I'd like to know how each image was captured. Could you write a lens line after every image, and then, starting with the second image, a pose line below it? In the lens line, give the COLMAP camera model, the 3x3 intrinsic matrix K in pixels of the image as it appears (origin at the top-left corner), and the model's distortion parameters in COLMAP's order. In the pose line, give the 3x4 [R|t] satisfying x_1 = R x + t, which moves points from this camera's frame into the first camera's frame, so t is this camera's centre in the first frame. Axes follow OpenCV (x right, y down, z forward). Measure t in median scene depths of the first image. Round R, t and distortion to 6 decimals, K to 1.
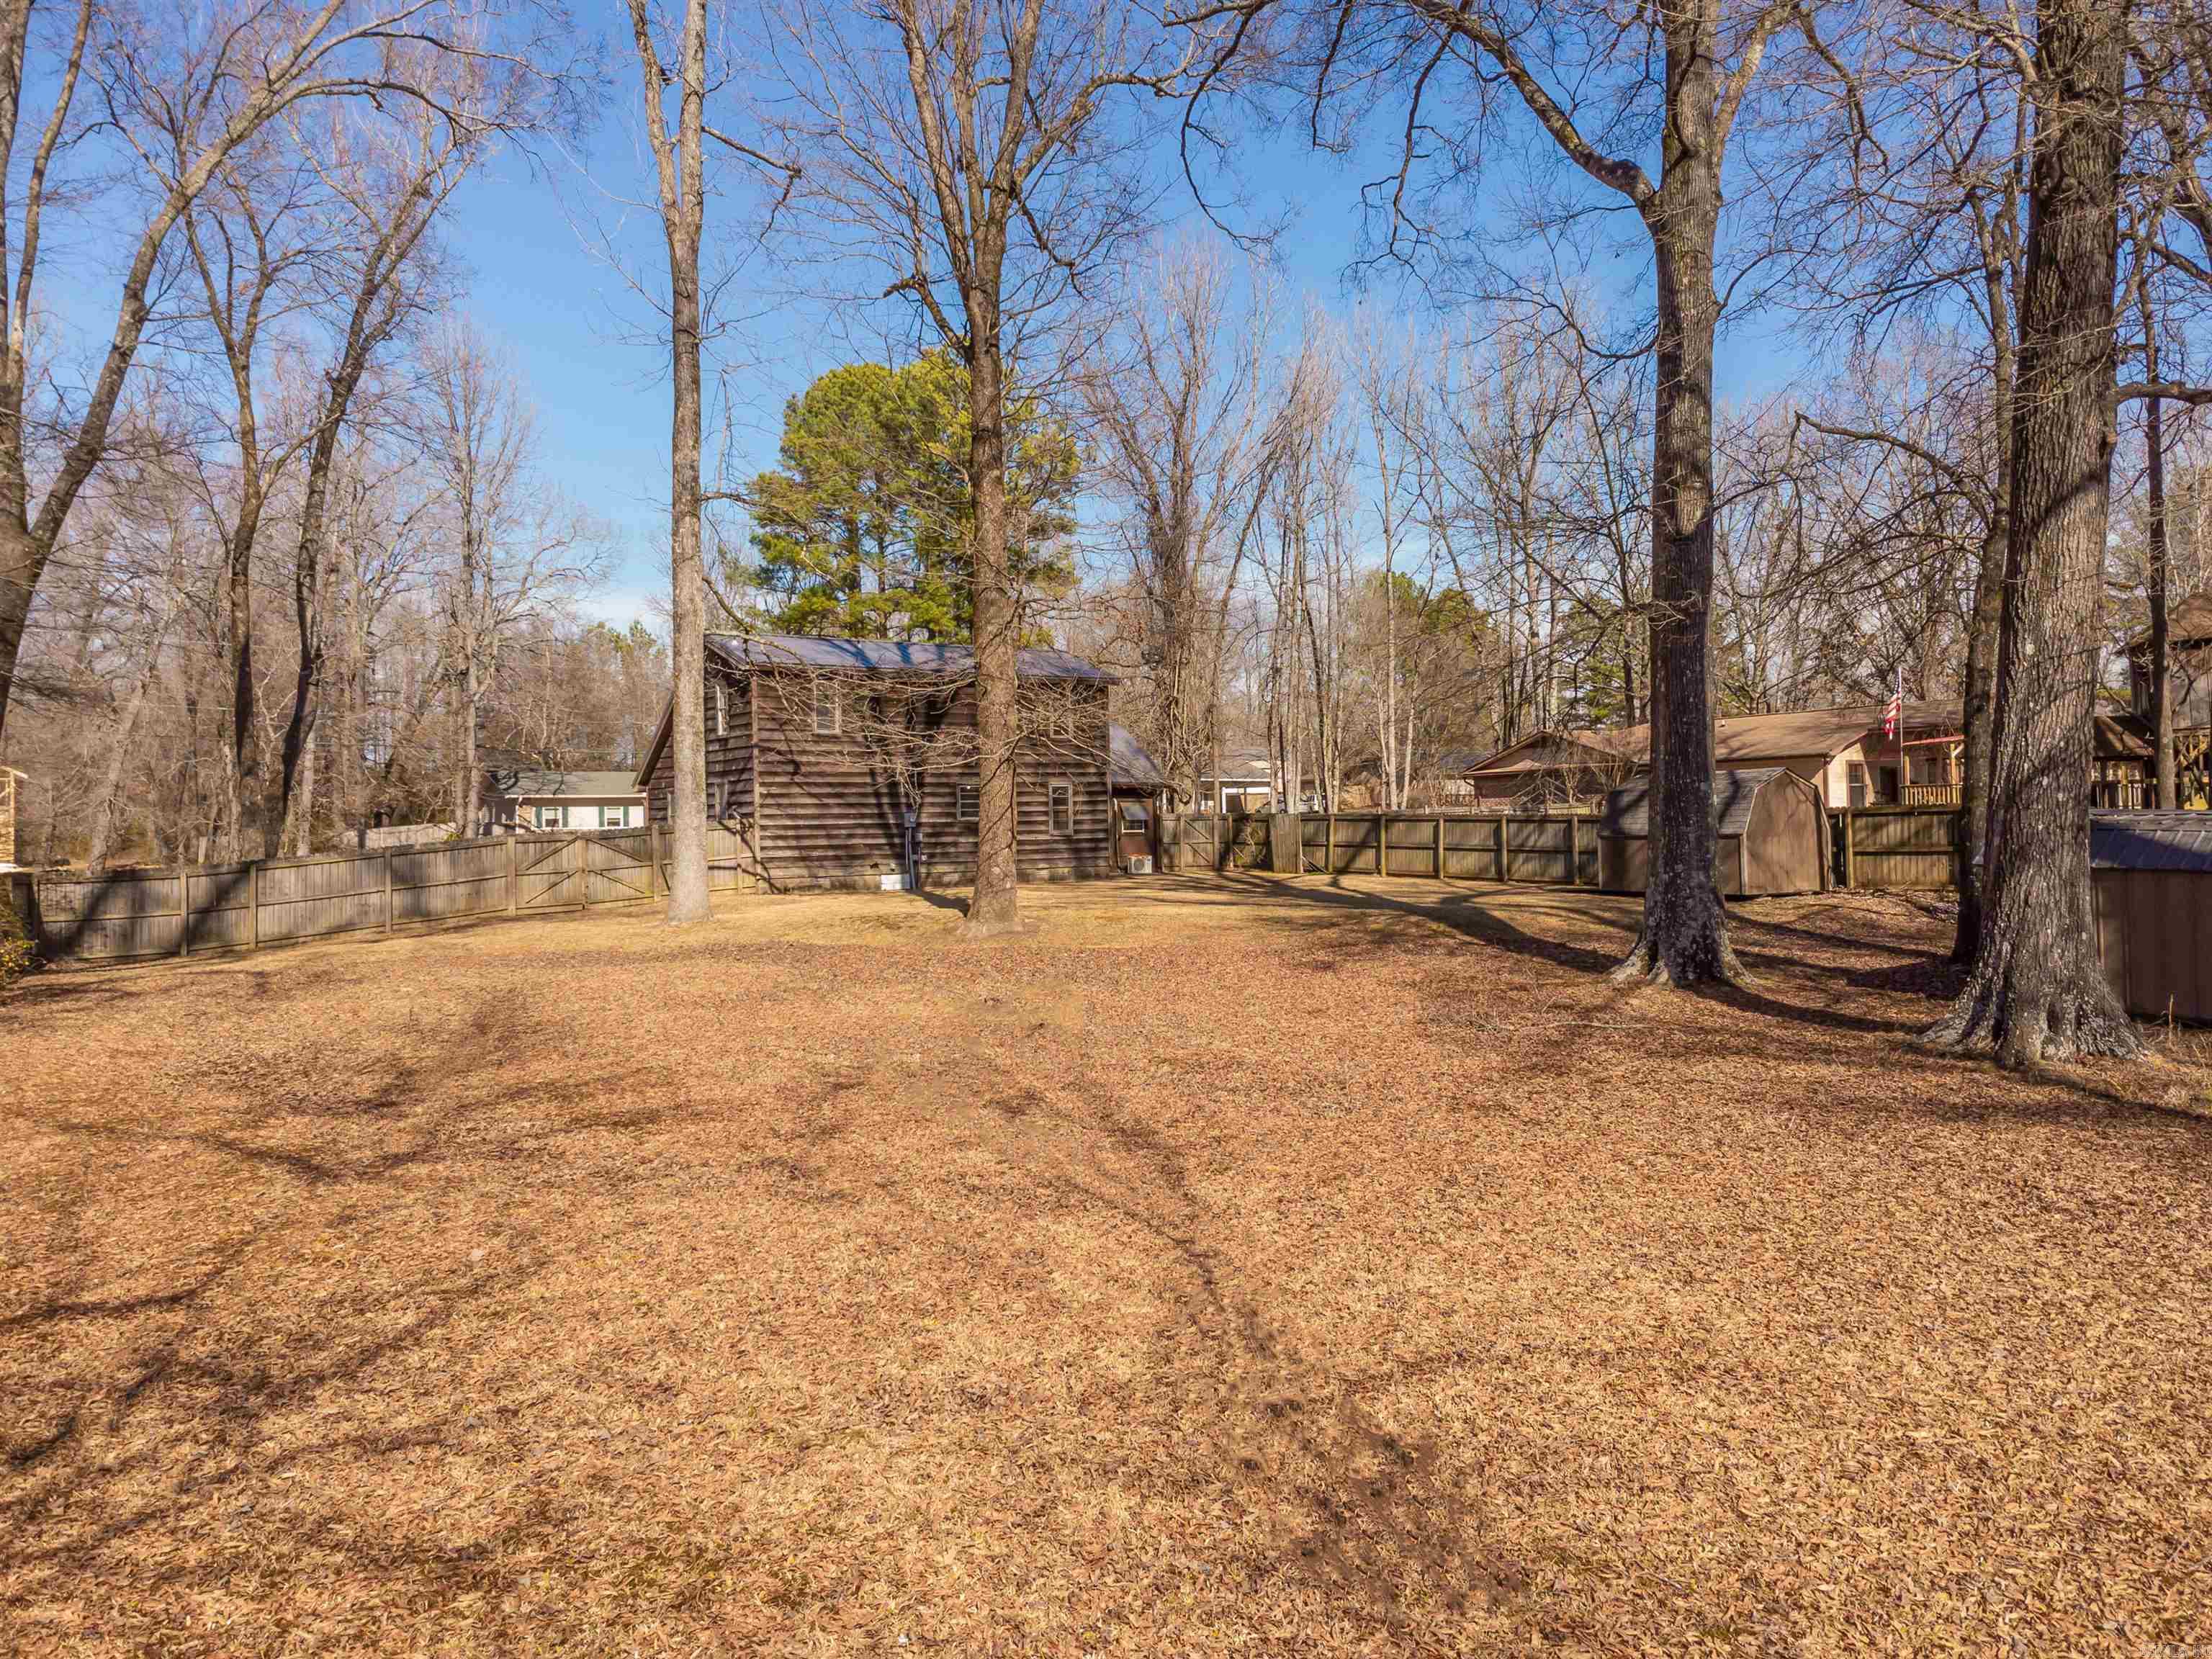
lens RADIAL K [[1554.7, 0, 1118.1], [0, 1554.7, 825.0], [0, 0, 1]] dist [0.167102, -0.213530]
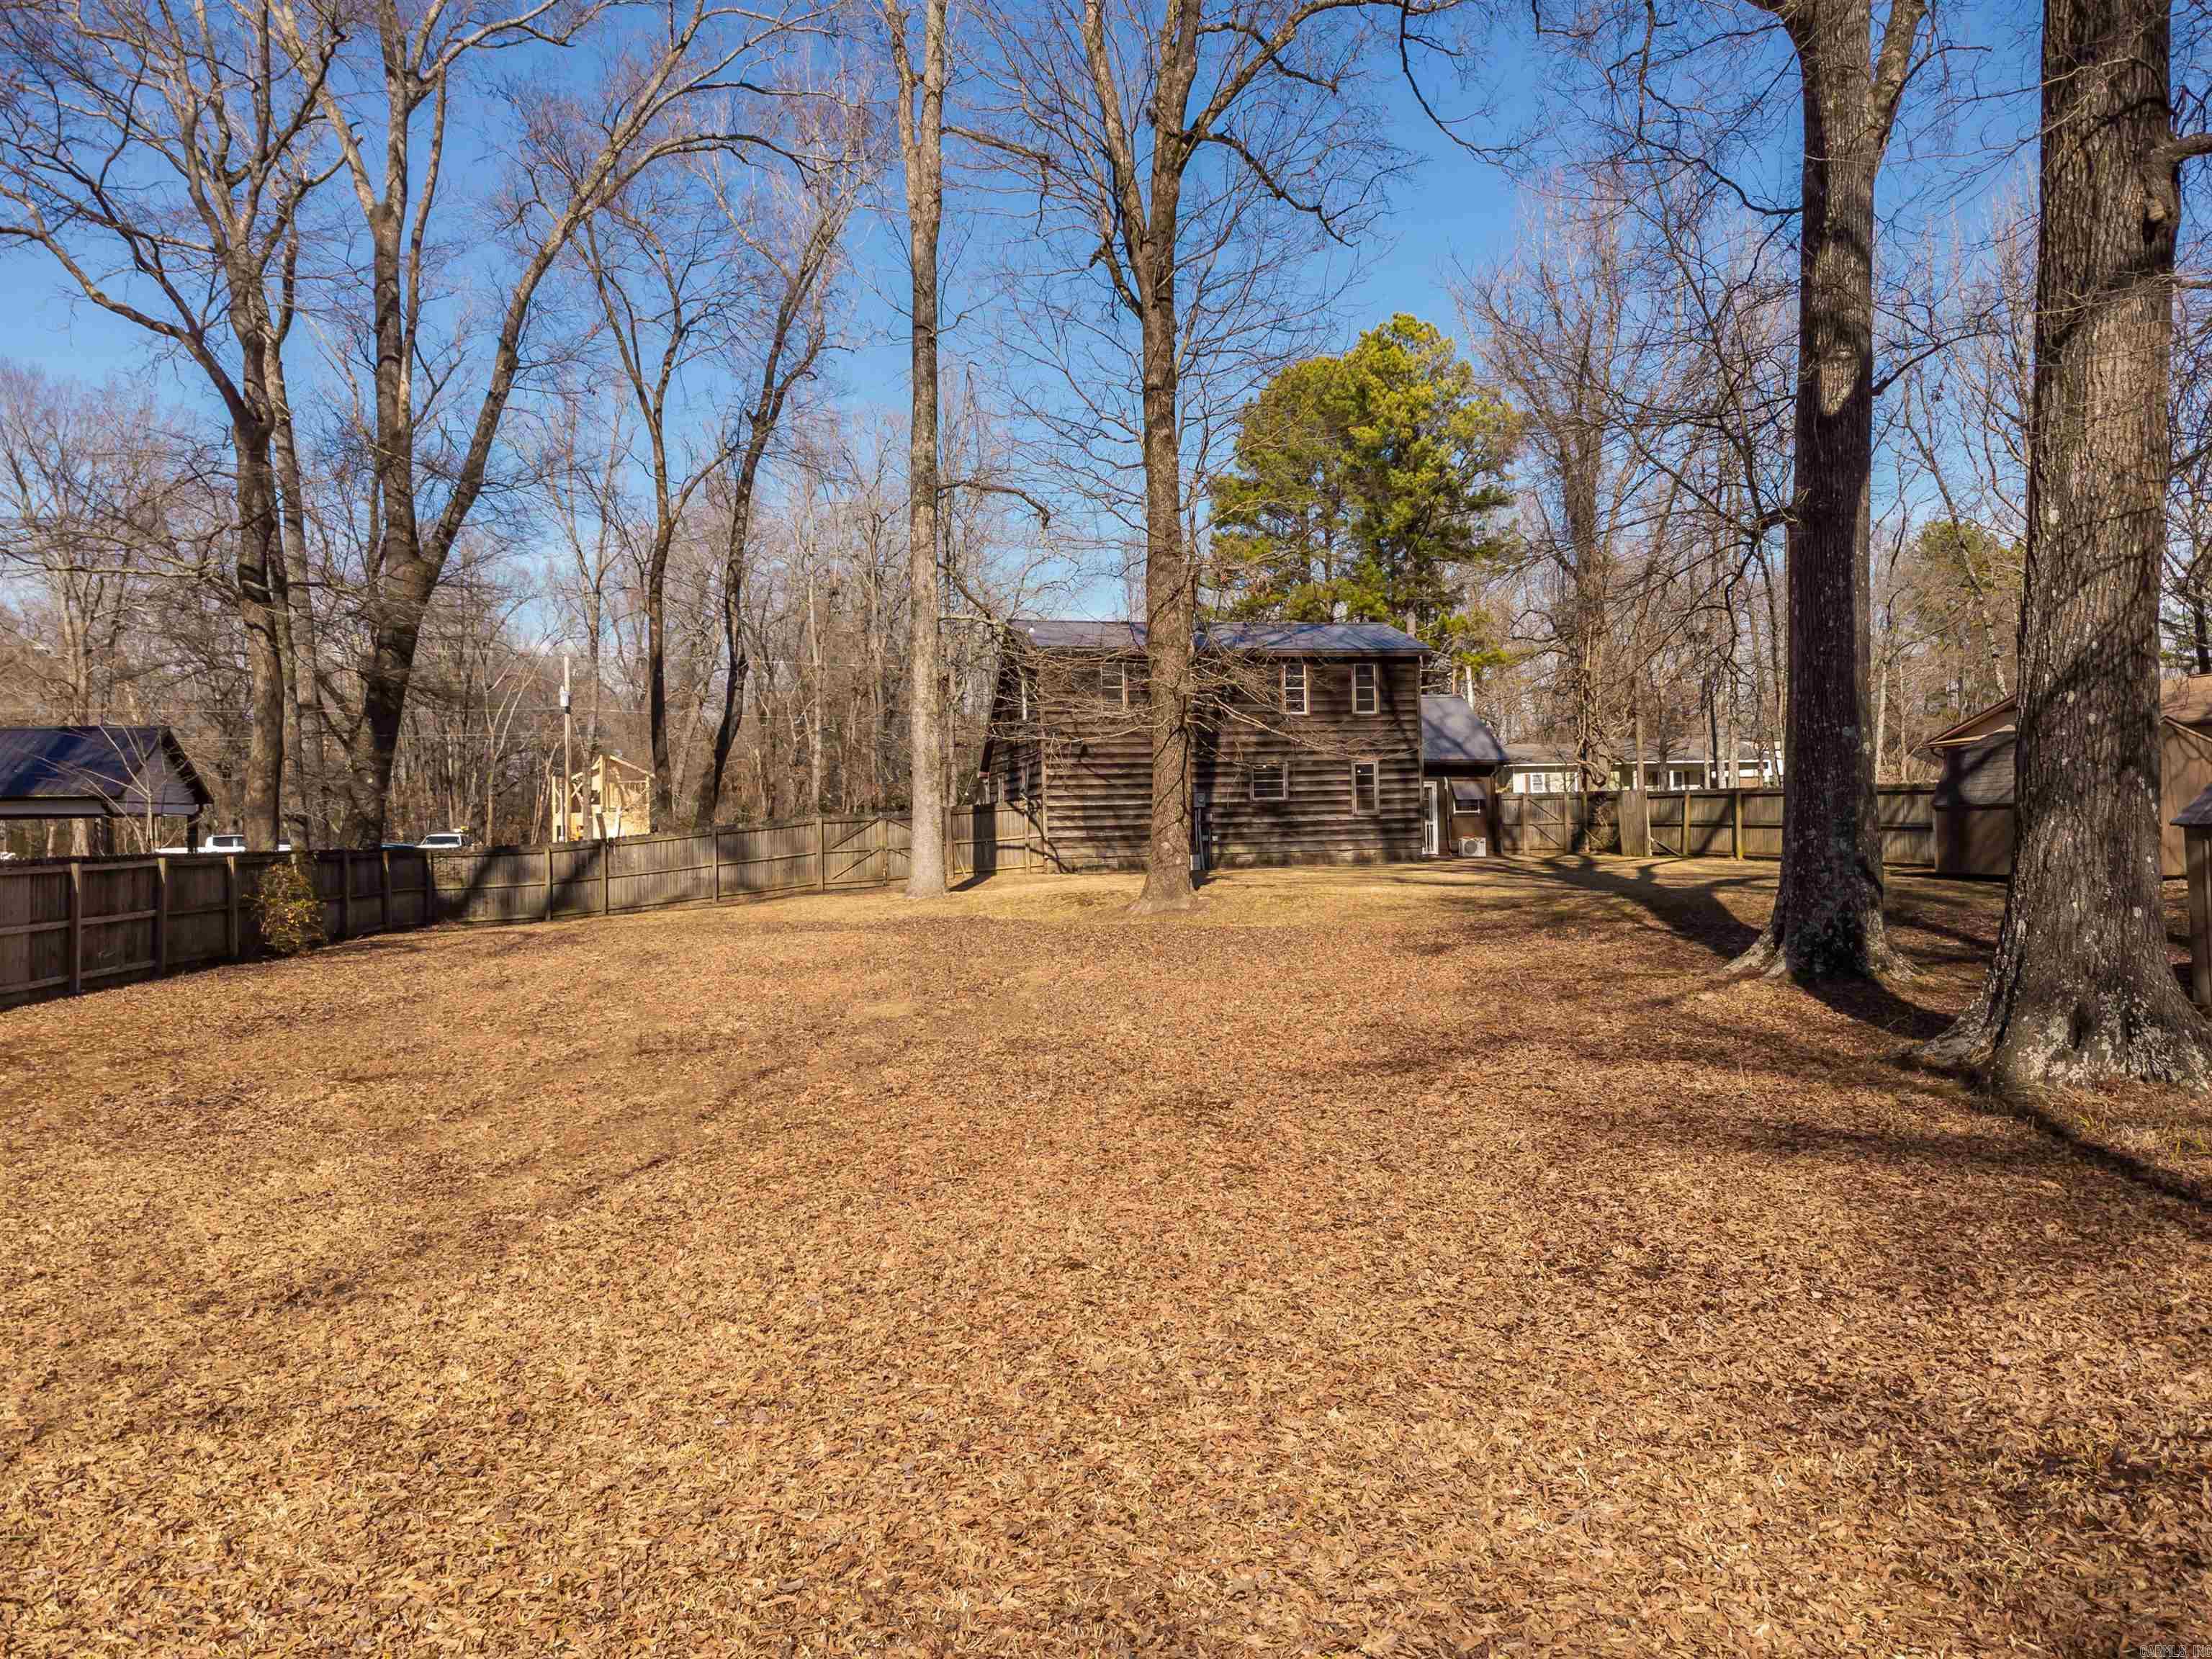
lens RADIAL K [[1525.4, 0, 1106.0], [0, 1525.4, 829.5], [0, 0, 1]] dist [0.150072, -0.194441]
pose [[0.943092, -0.003147, -0.332516, 0.138335], [0.005784, 0.999959, 0.006940, 0.008653], [0.332481, -0.008468, 0.943072, 0.066270]]
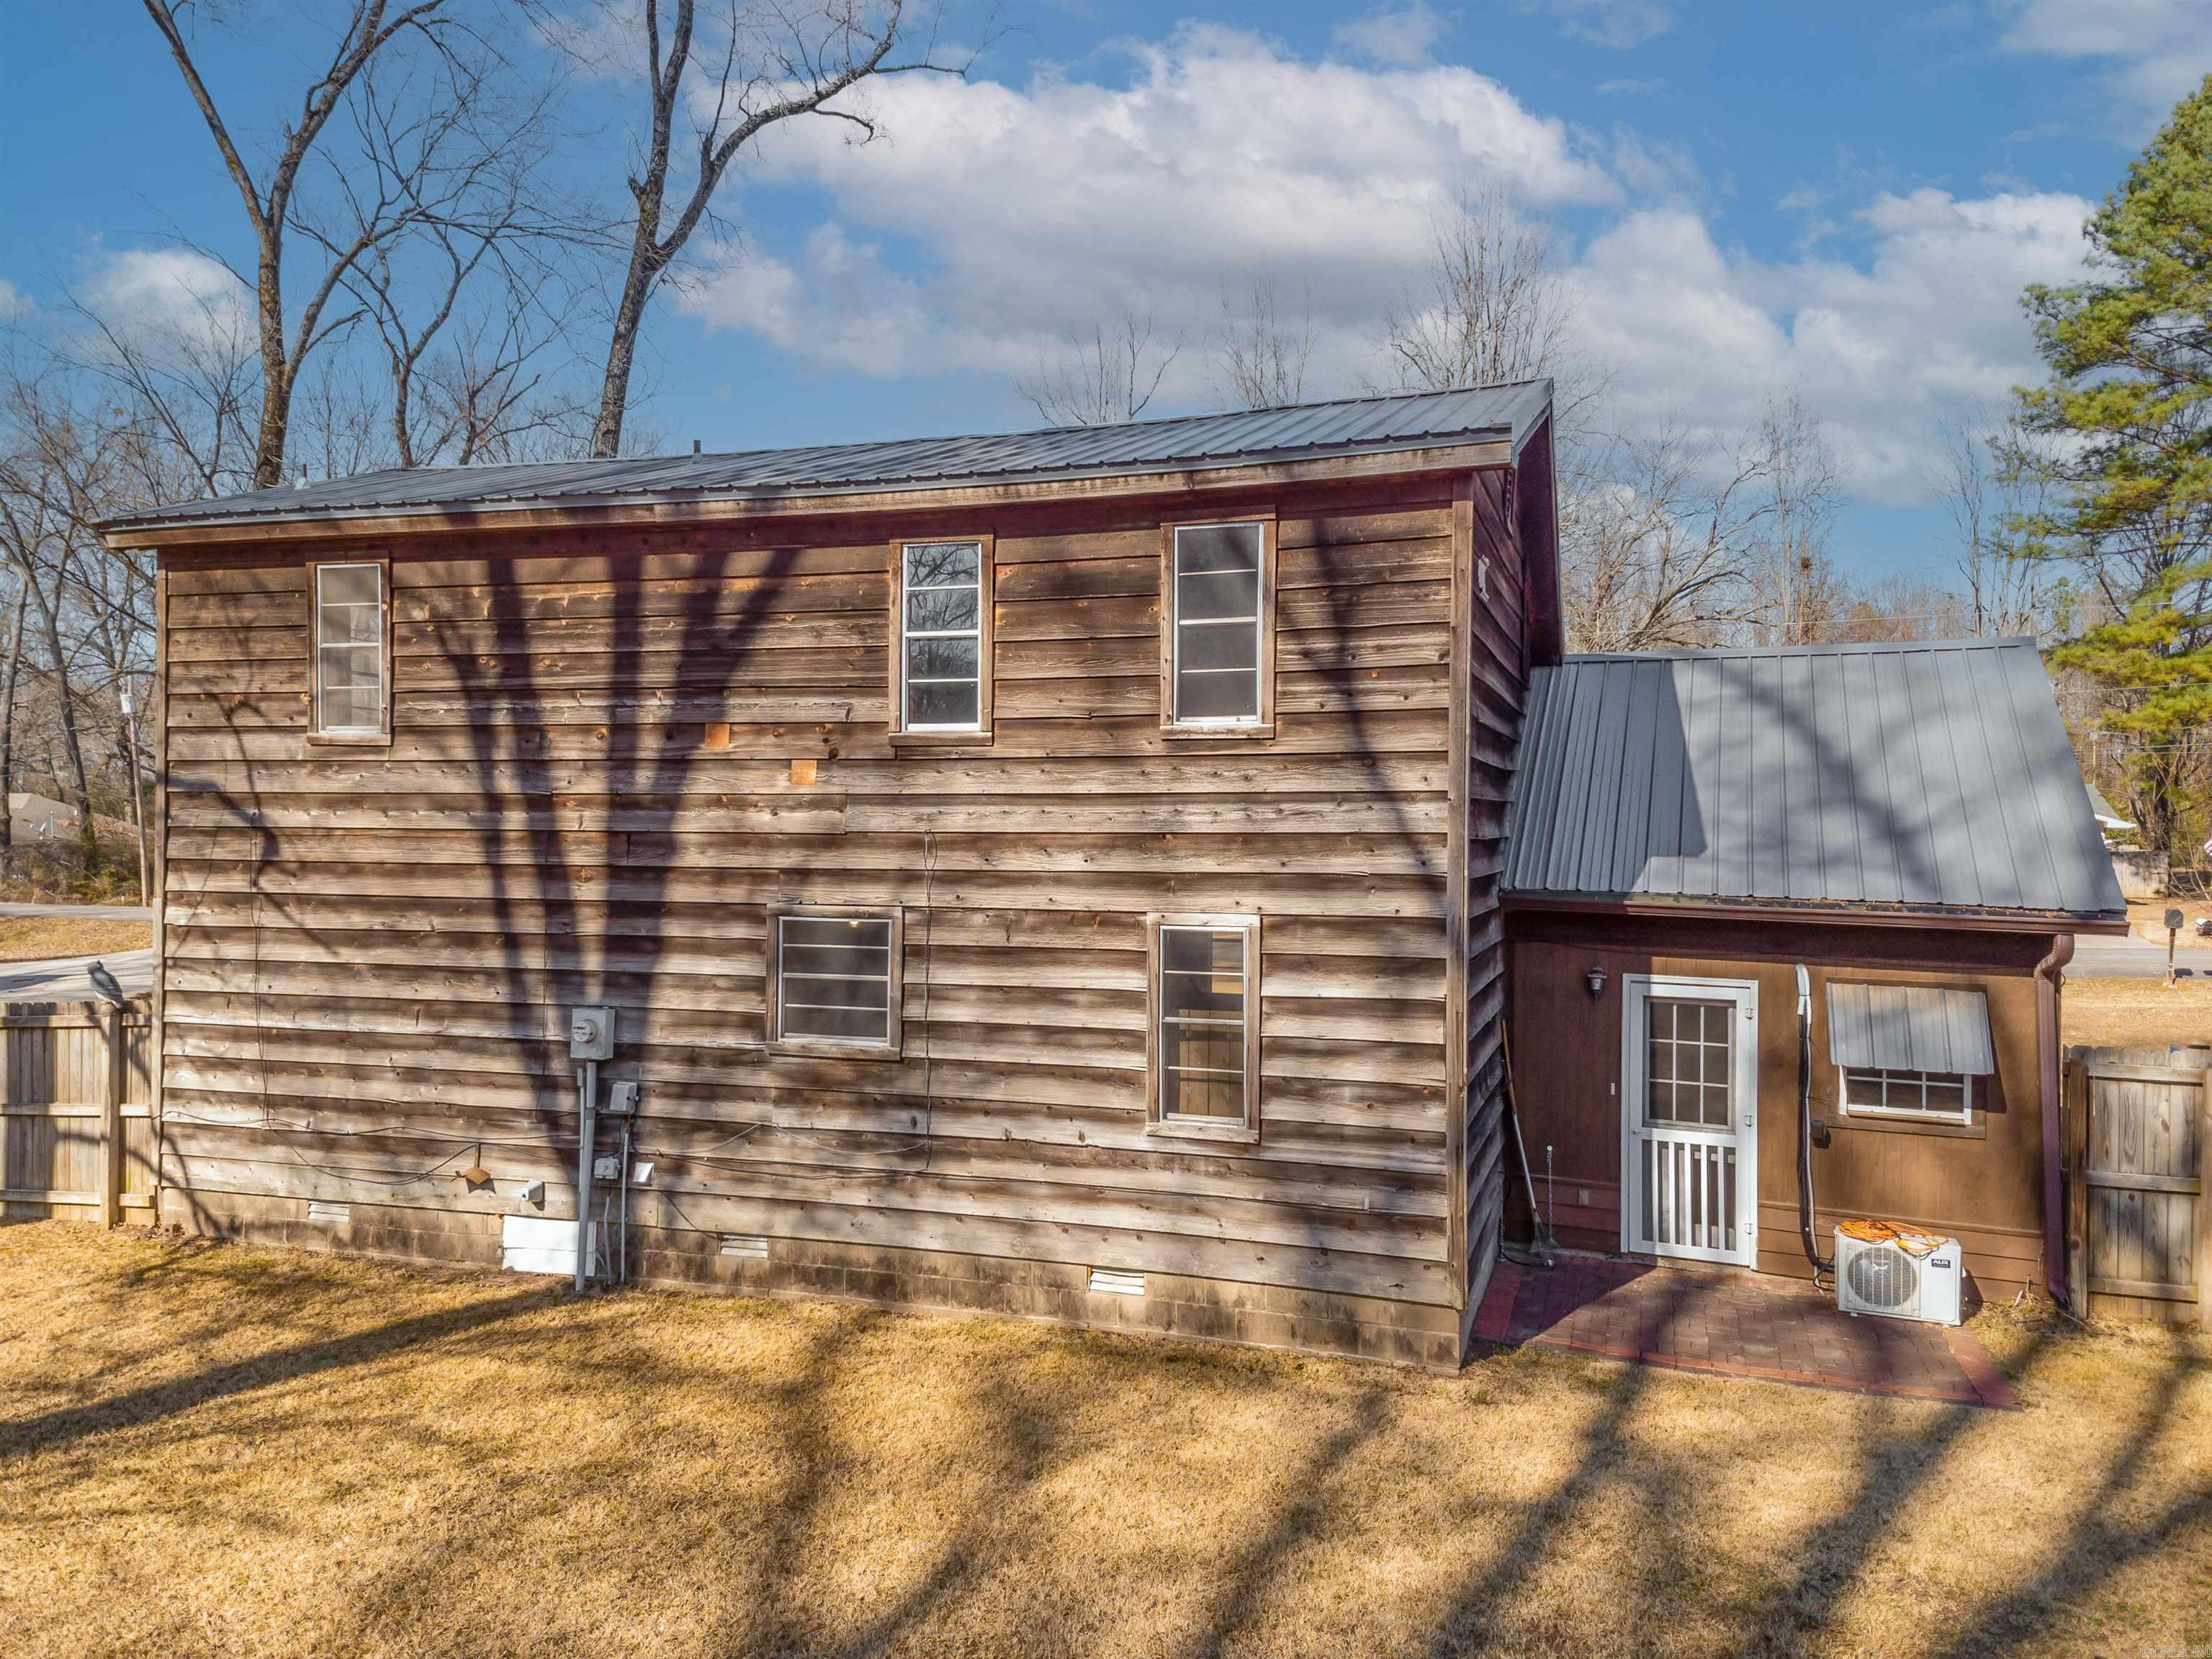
lens RADIAL K [[1525.4, 0, 1106.0], [0, 1525.4, 829.5], [0, 0, 1]] dist [0.150072, -0.194441]
pose [[0.621846, 0.009209, -0.783086, 0.148775], [-0.025219, 0.999648, -0.008271, -0.041791], [0.782734, 0.024892, 0.621859, 0.932212]]
